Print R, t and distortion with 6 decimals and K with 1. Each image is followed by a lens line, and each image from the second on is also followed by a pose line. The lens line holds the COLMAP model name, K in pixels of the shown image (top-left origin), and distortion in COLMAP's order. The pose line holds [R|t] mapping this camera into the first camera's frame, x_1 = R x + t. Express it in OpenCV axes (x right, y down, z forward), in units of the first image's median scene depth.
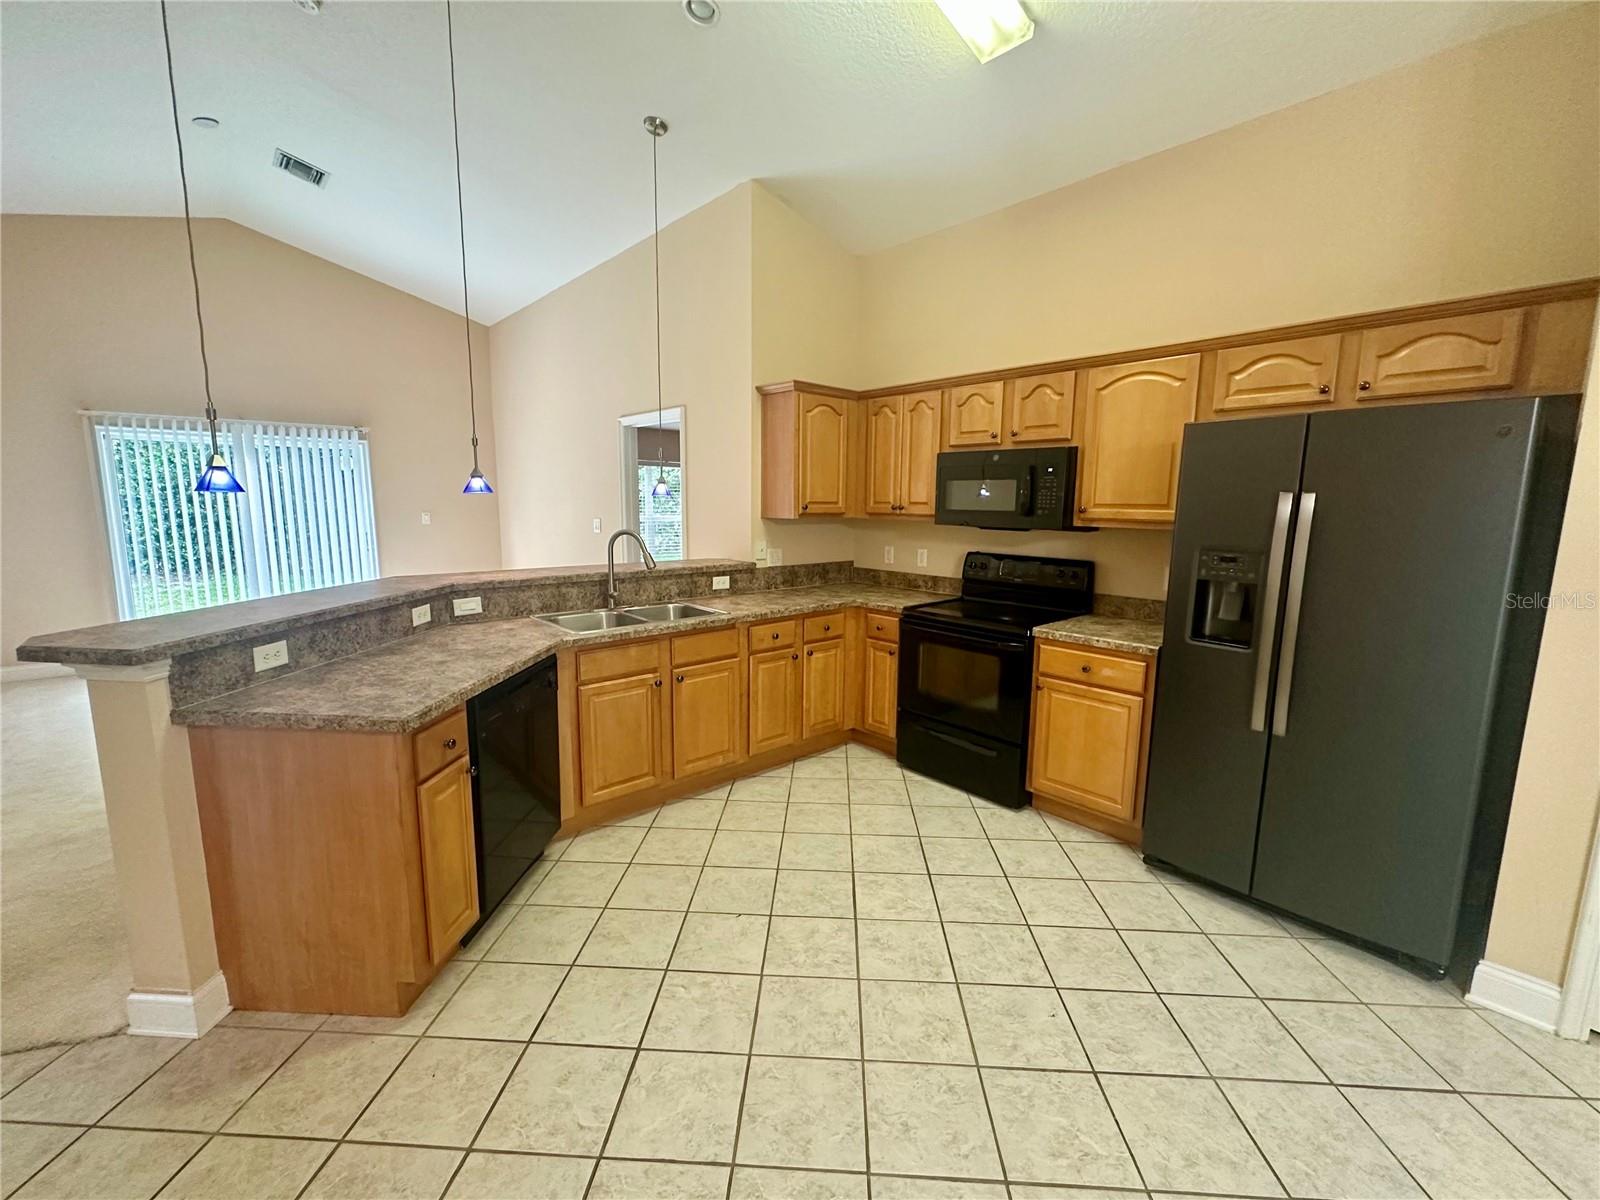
lens RADIAL K [[646.9, 0, 796.6], [0, 646.9, 593.0], [0, 0, 1]] dist [0.000925, 0.000388]
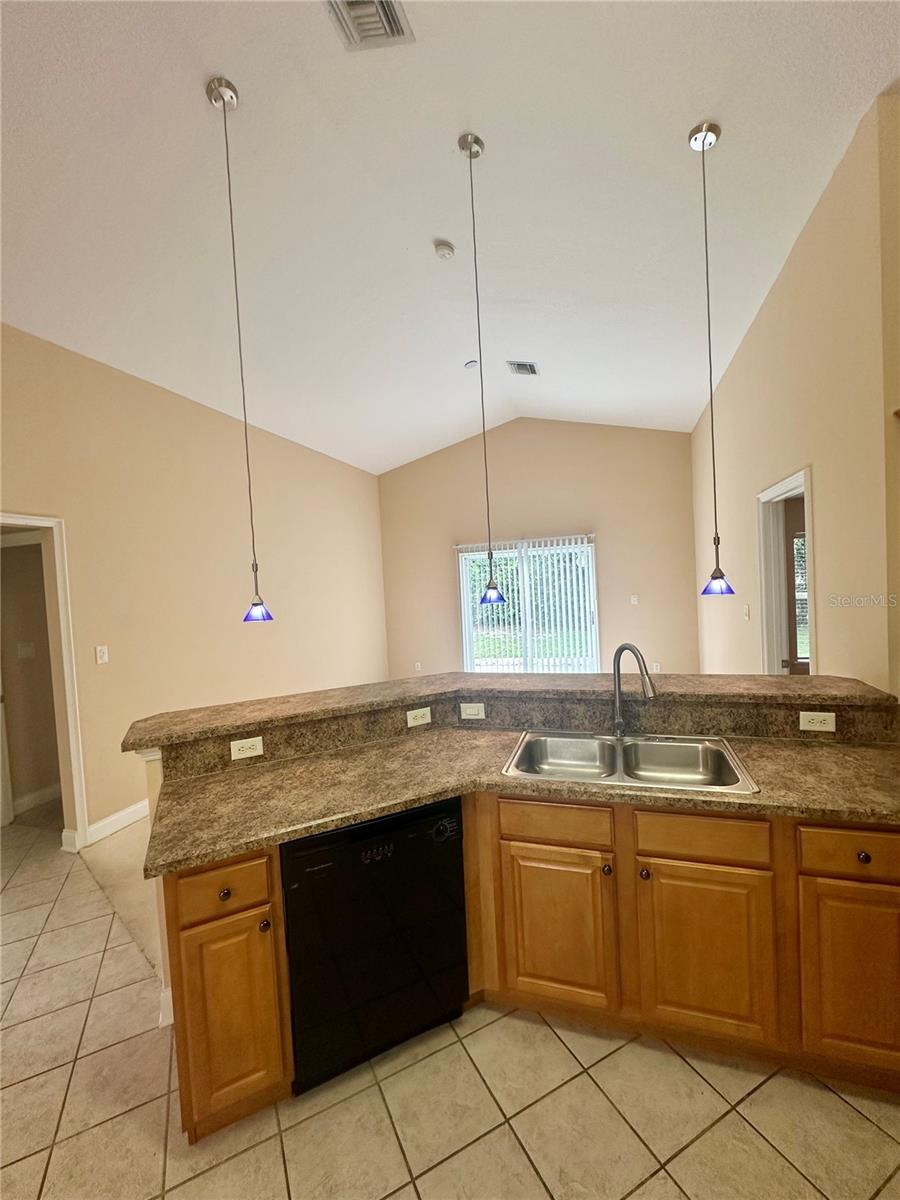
lens RADIAL K [[496.6, 0, 450.0], [0, 496.6, 600.0], [0, 0, 1]] dist [-0.000349, 0.000331]
pose [[0.506075, -0.005550, -0.862471, 0.182917], [-0.066435, 0.996757, -0.045397, -0.127418], [0.859927, 0.080273, 0.504066, 0.572610]]
